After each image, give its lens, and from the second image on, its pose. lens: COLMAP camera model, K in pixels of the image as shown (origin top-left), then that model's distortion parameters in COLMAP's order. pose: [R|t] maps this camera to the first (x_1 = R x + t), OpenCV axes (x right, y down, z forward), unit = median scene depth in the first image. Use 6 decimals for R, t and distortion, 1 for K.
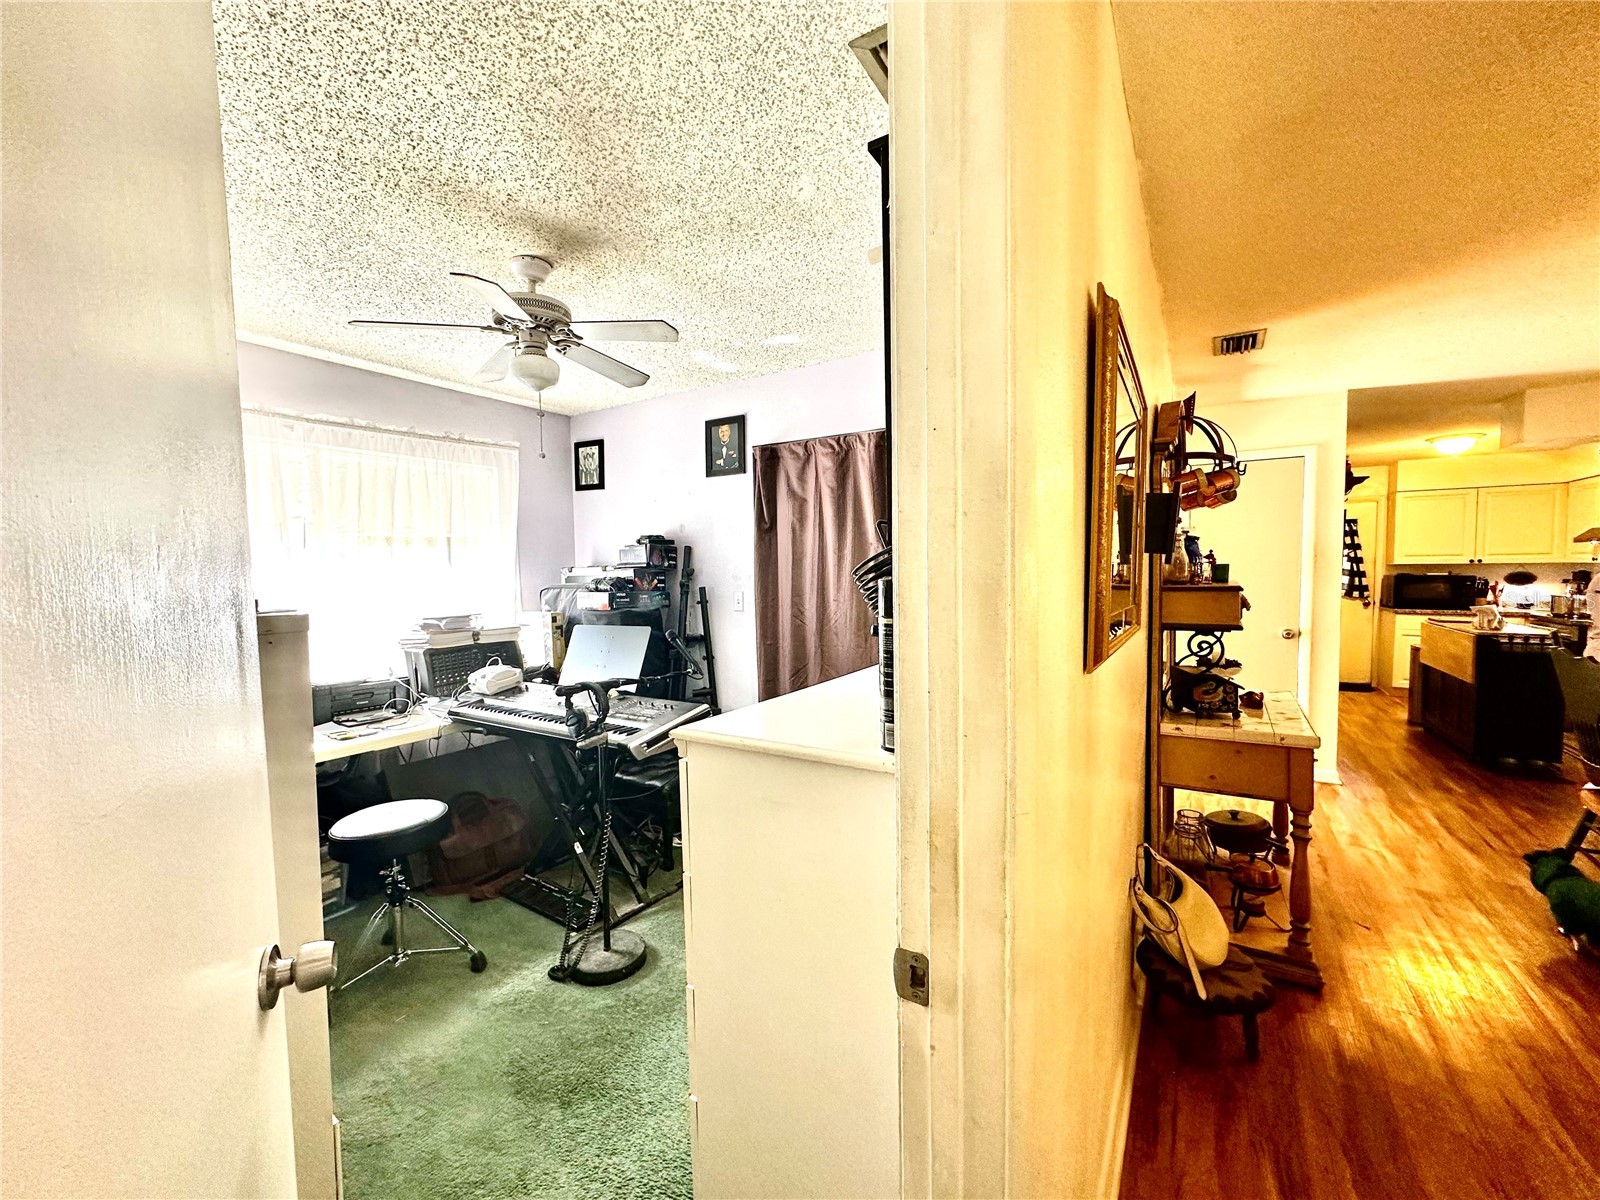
lens RADIAL K [[635.1, 0, 803.6], [0, 635.1, 598.3], [0, 0, 1]] dist [-0.005012, 0.000900]
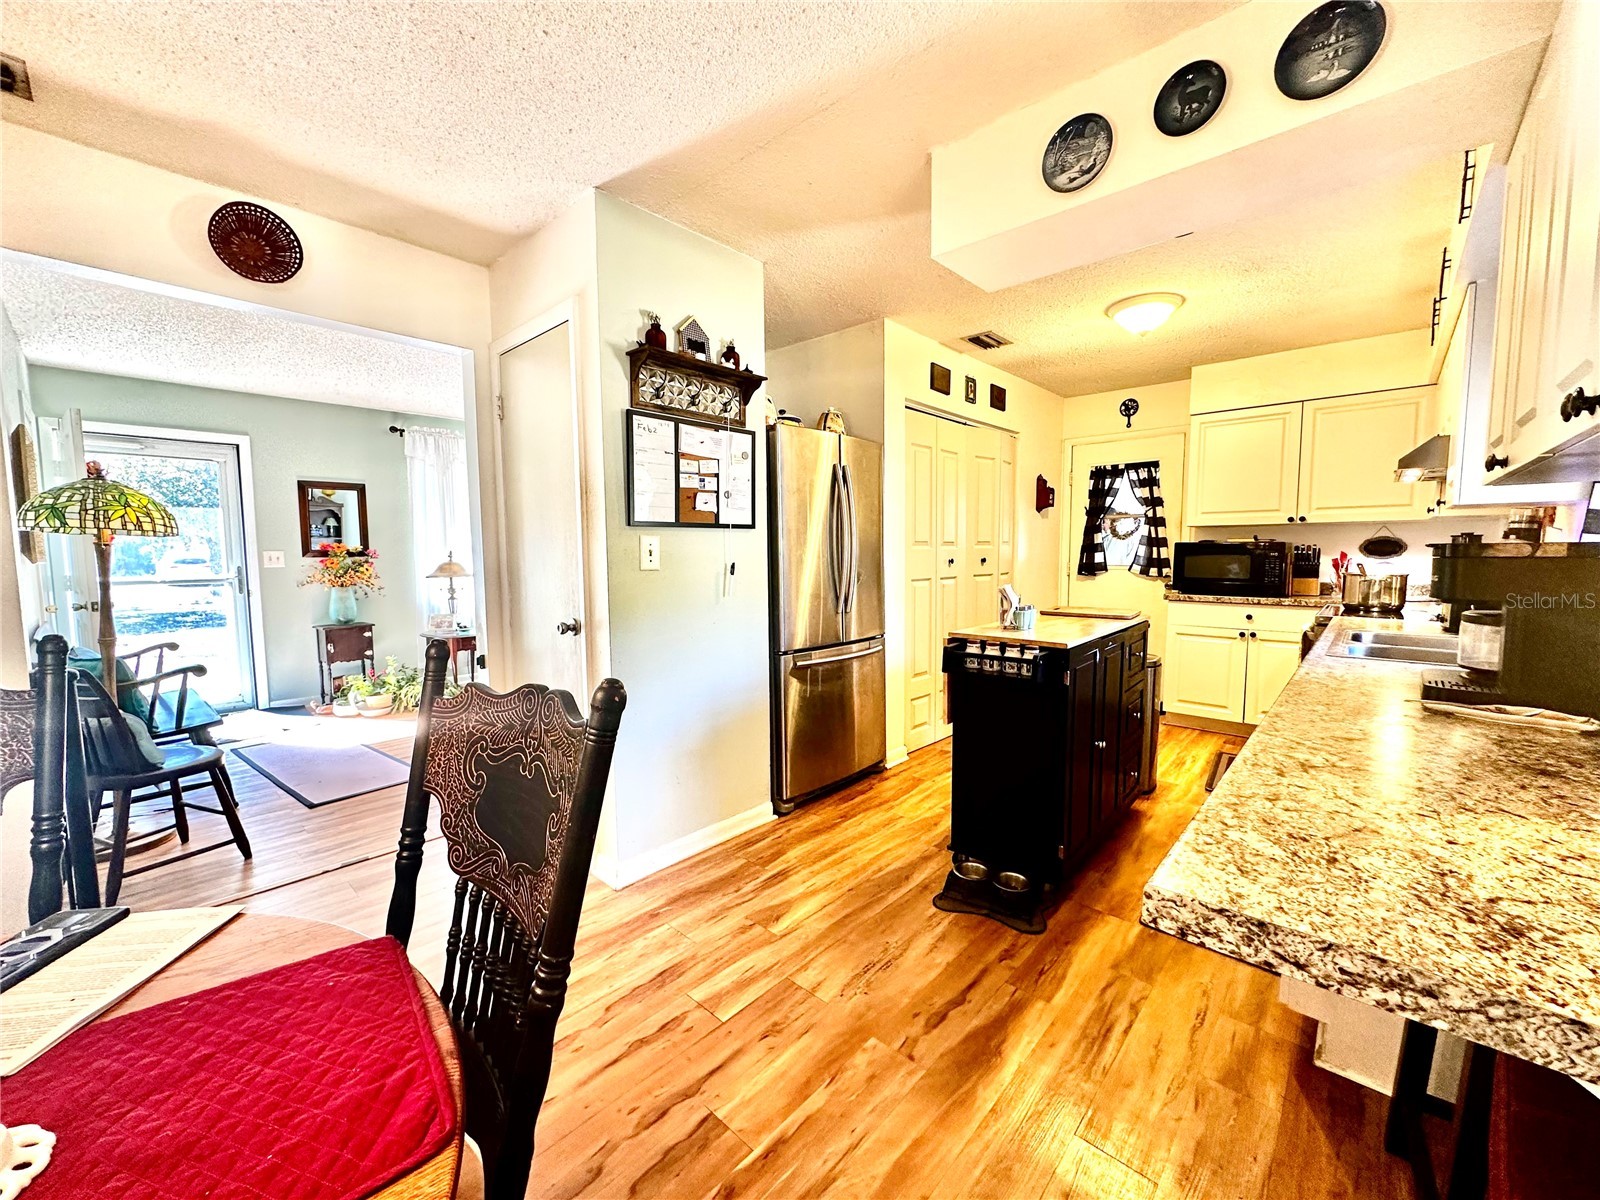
lens RADIAL K [[635.1, 0, 799.8], [0, 635.1, 599.1], [0, 0, 1]] dist [-0.005012, 0.000900]
pose [[0.984241, 0.017624, -0.175951, 0.724166], [-0.012116, 0.999404, 0.032333, 0.006356], [0.176416, -0.029692, 0.983868, 0.304644]]
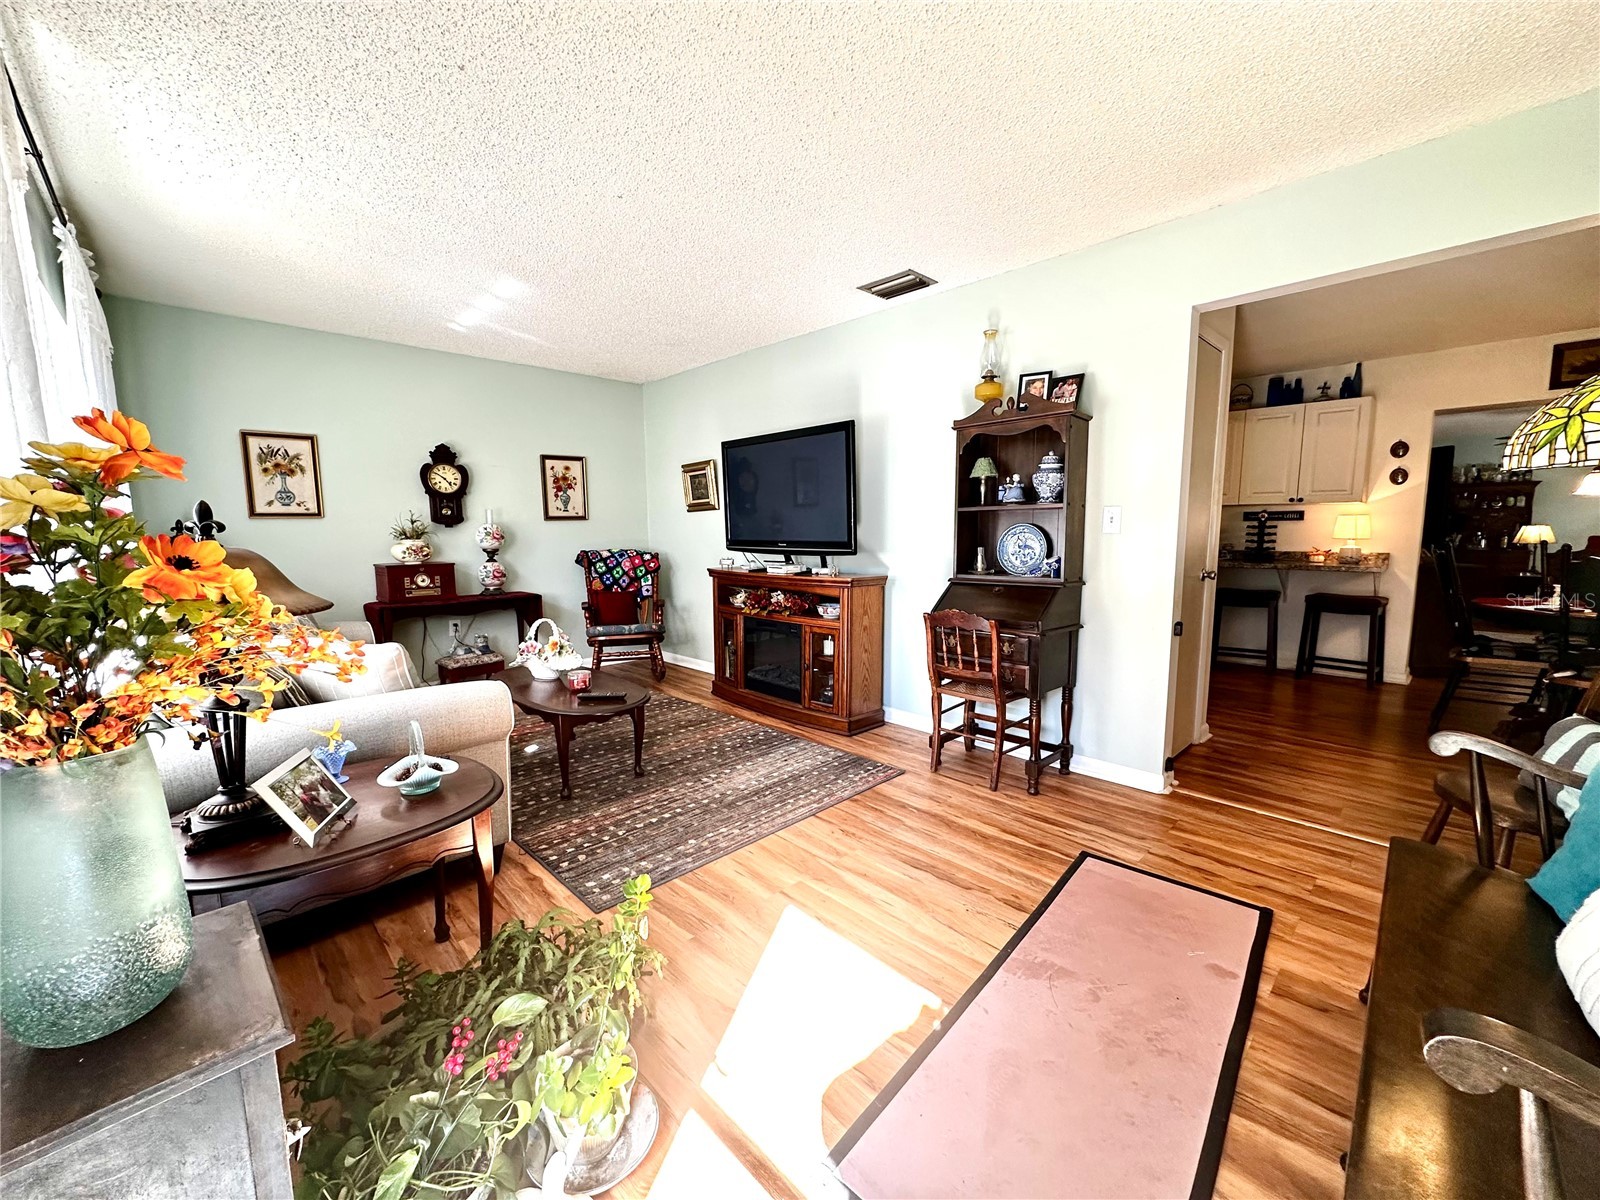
lens RADIAL K [[635.1, 0, 803.7], [0, 635.1, 604.5], [0, 0, 1]] dist [-0.005012, 0.000900]
pose [[0.237934, -0.103418, 0.965760, -0.095729], [0.046962, 0.994377, 0.094912, -0.003525], [-0.970145, 0.022771, 0.241453, 0.874386]]
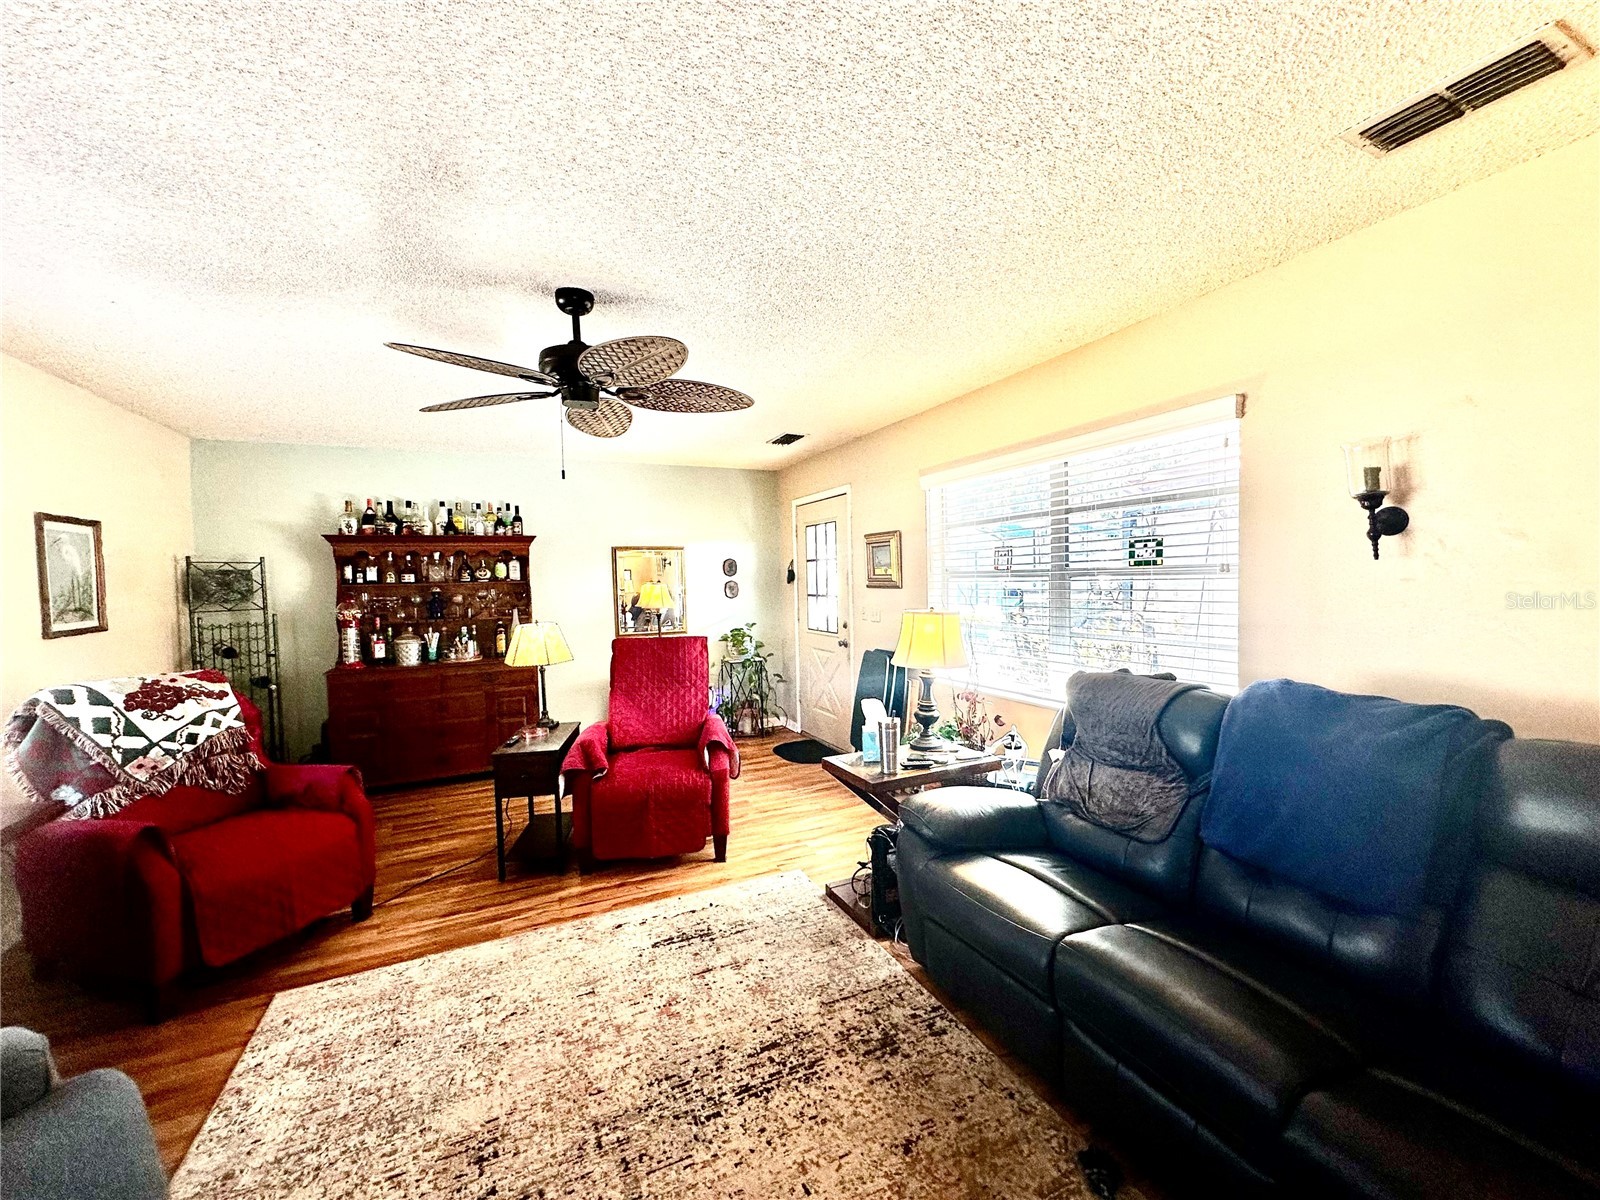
lens RADIAL K [[635.1, 0, 799.0], [0, 635.1, 602.3], [0, 0, 1]] dist [-0.005012, 0.000900]
pose [[-0.841031, 0.011220, 0.540870, 0.944874], [0.059402, 0.995655, 0.071714, -0.019166], [-0.537715, 0.092442, -0.838043, 0.130846]]
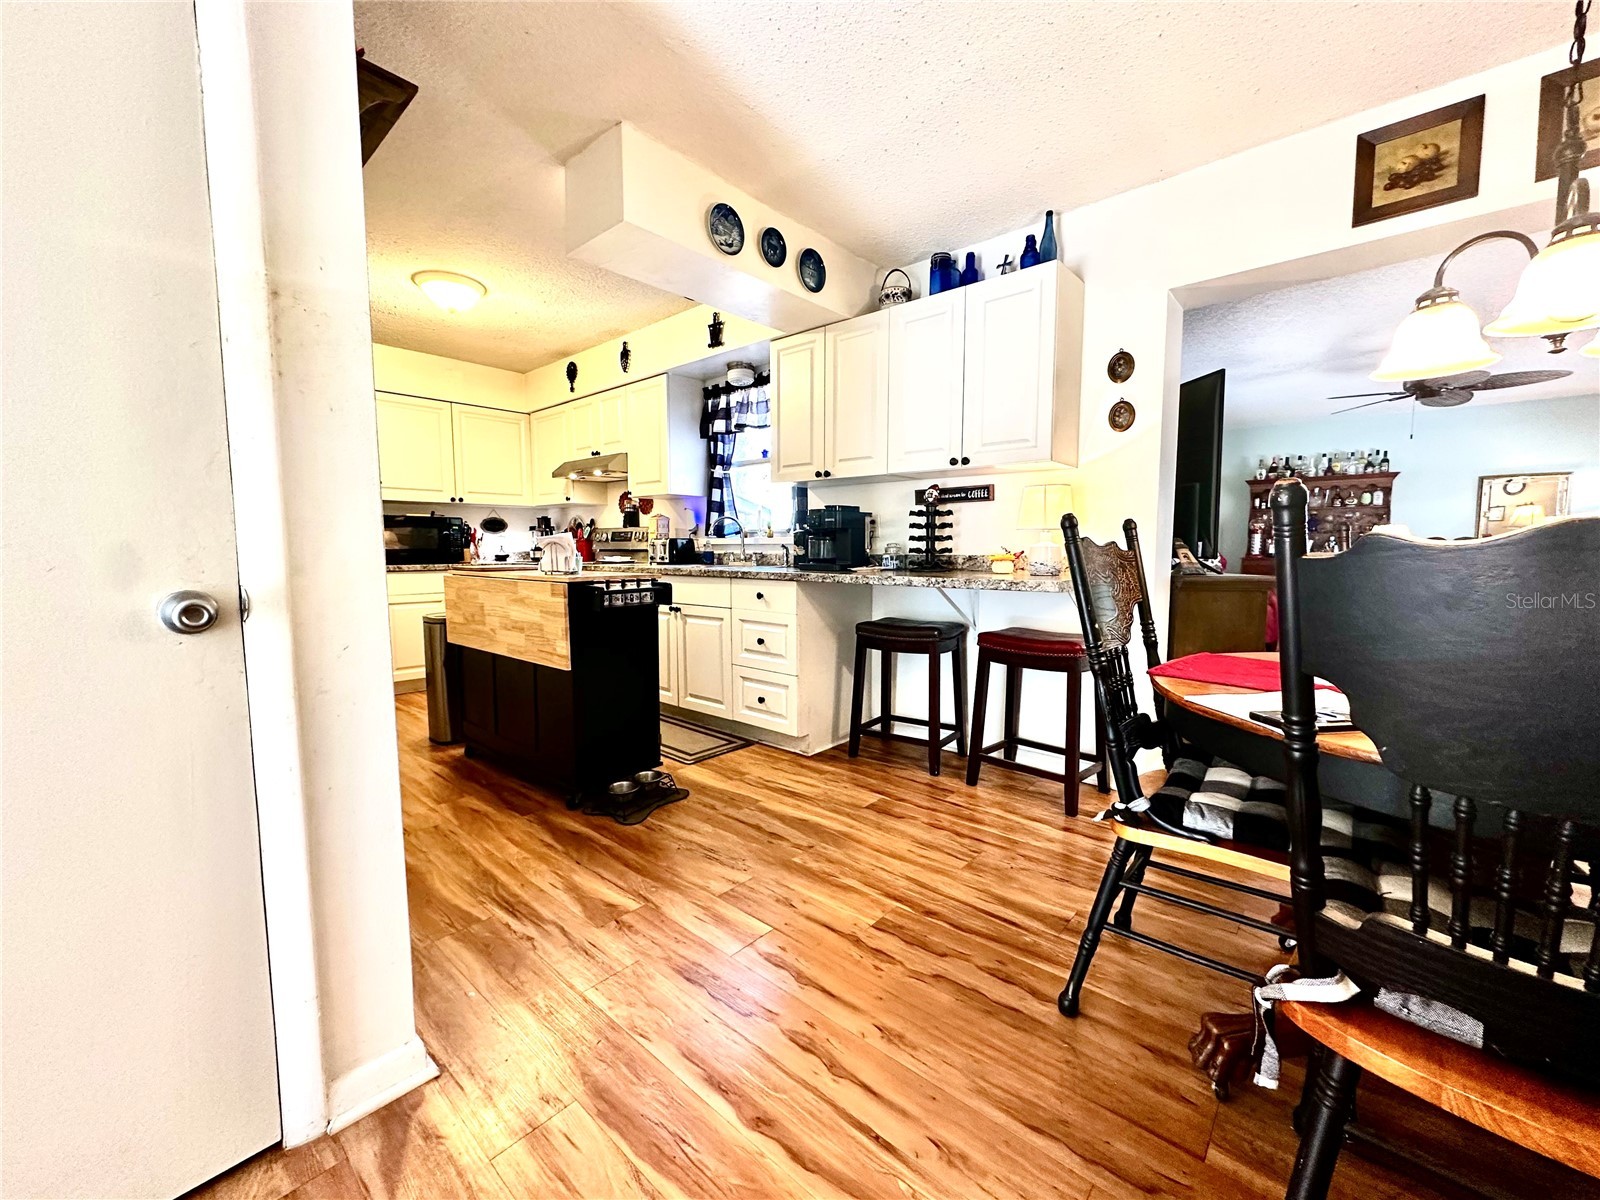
lens RADIAL K [[635.1, 0, 799.3], [0, 635.1, 601.1], [0, 0, 1]] dist [-0.005012, 0.000900]
pose [[0.158090, -0.076449, 0.984461, 0.383116], [0.049410, 0.996362, 0.069439, 0.031893], [-0.986188, 0.037664, 0.161292, 0.497311]]
